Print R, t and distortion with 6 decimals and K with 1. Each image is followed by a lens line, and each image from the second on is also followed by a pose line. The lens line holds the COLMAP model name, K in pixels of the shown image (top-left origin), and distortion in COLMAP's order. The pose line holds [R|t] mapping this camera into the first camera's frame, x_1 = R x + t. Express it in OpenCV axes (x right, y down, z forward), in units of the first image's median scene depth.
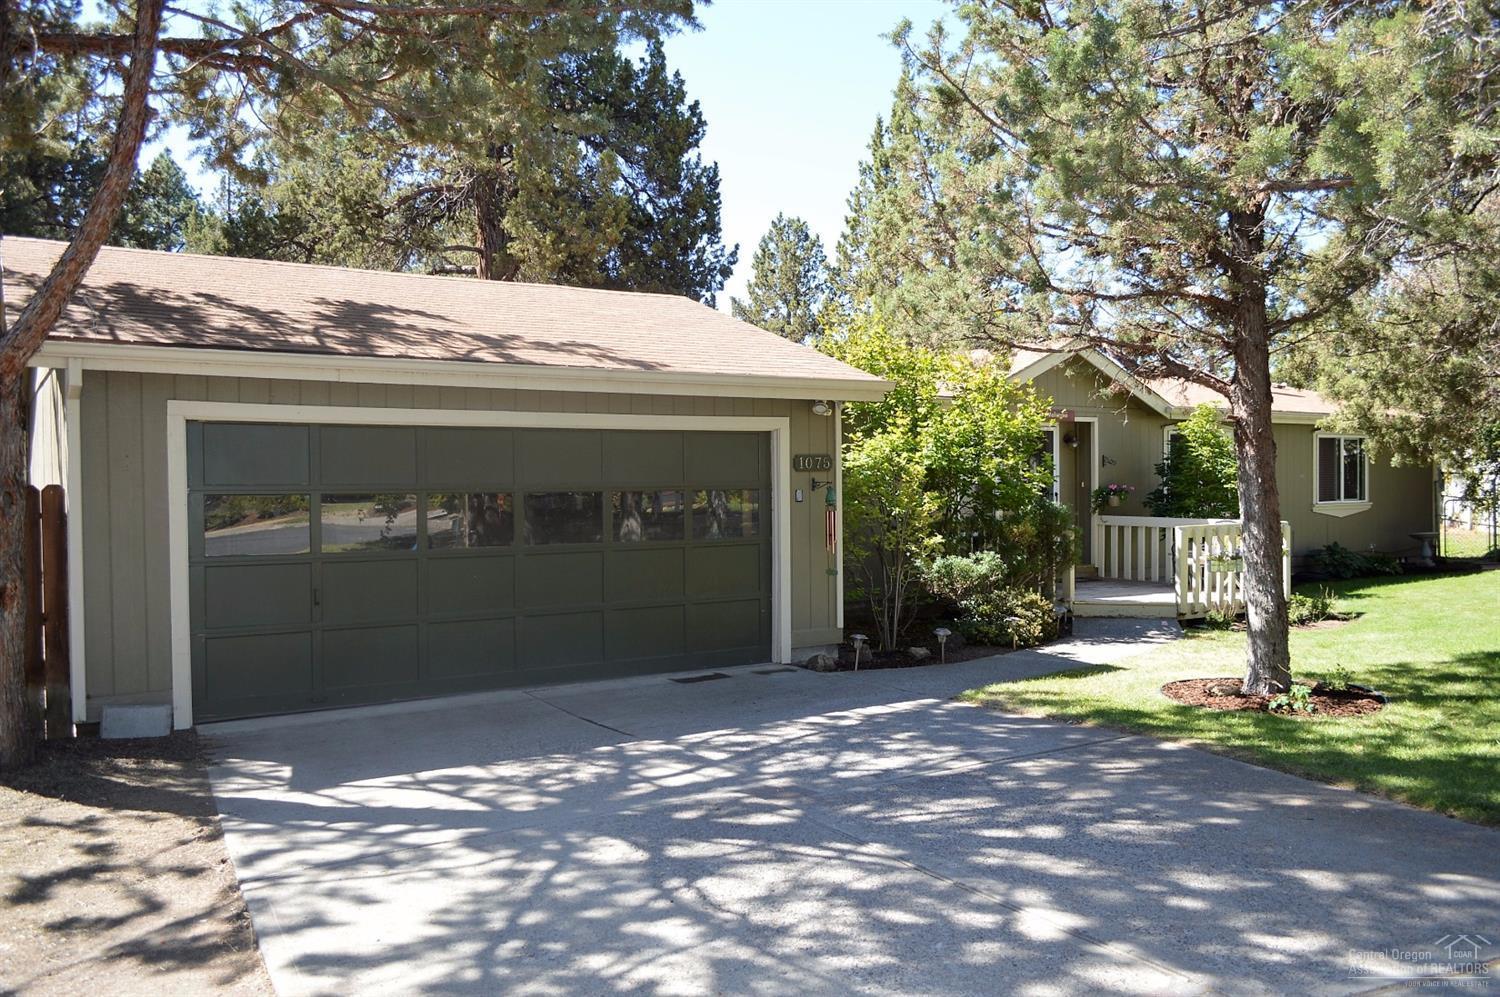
lens RADIAL K [[1168.0, 0, 752.0], [0, 1168.0, 503.0], [0, 0, 1]] dist [-0.021067, 0.004611]
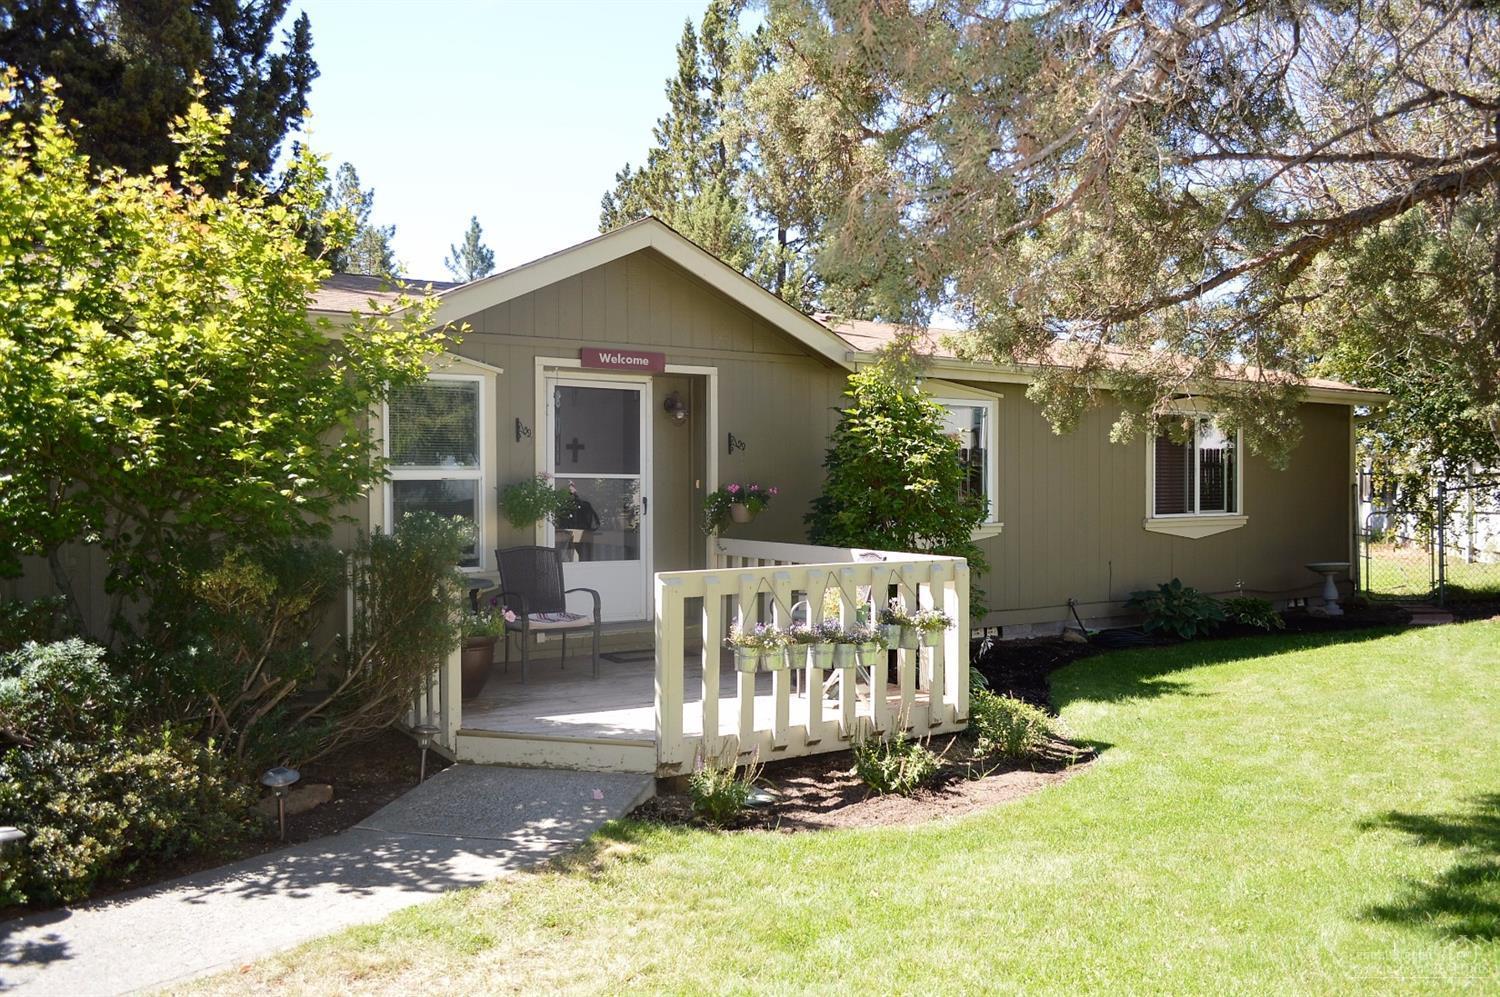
lens RADIAL K [[1168.0, 0, 752.0], [0, 1168.0, 503.0], [0, 0, 1]] dist [-0.021067, 0.004611]
pose [[0.999980, 0.006290, -0.000549, 0.359057], [-0.006292, 0.999976, -0.003006, -0.005494], [0.000530, 0.003009, 0.999995, 0.485669]]
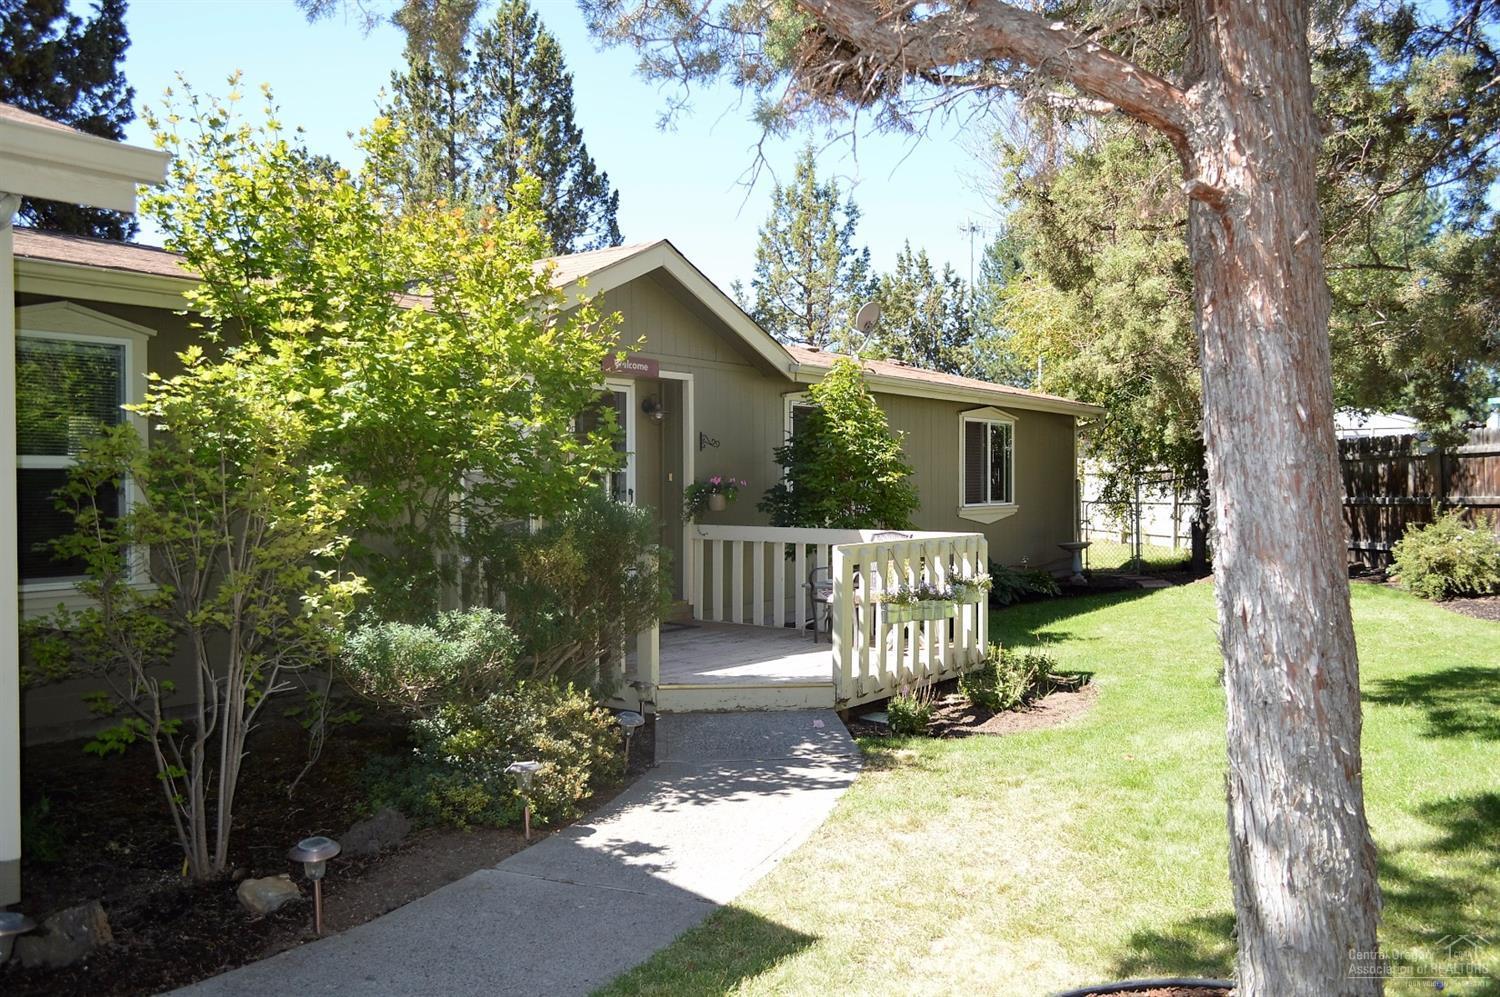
lens RADIAL K [[1173.1, 0, 750.0], [0, 1173.1, 498.5], [0, 0, 1]] dist [-0.018450, -0.002814]
pose [[0.939715, 0.001499, 0.341955, 0.117931], [0.001405, 0.999965, -0.008244, 0.001766], [-0.341956, 0.008227, 0.939680, 0.429631]]
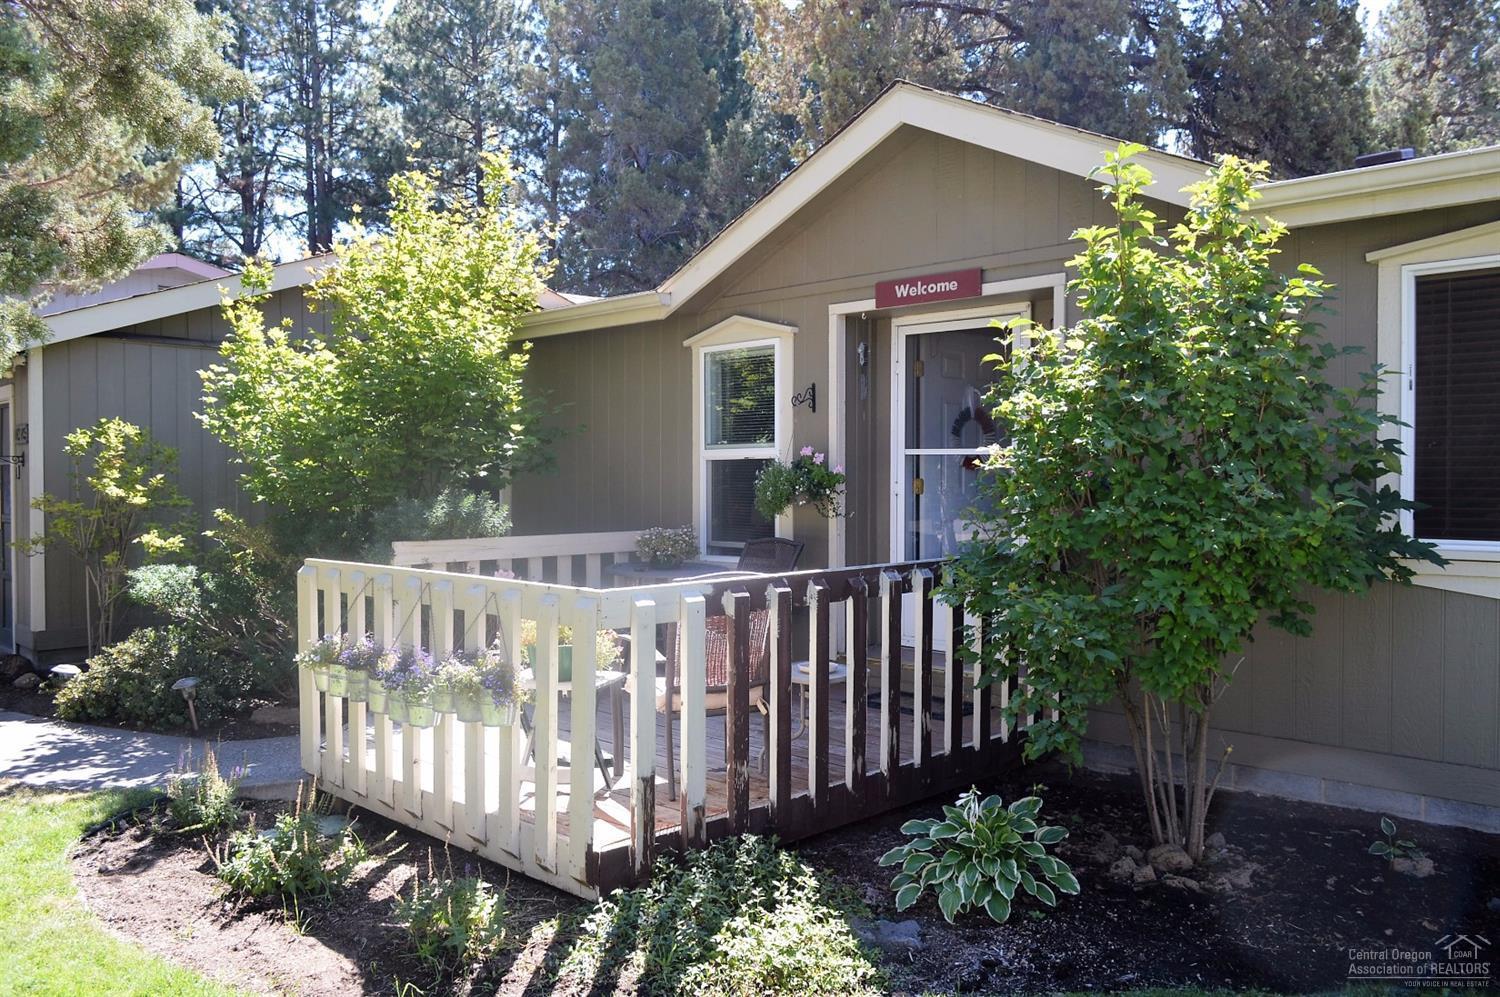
lens RADIAL K [[1168.0, 0, 752.0], [0, 1168.0, 503.0], [0, 0, 1]] dist [-0.021067, 0.004611]
pose [[0.205322, 0.030946, -0.978205, 0.715784], [-0.013107, 0.999497, 0.028868, -0.013441], [0.978607, 0.006894, 0.205625, 0.952382]]
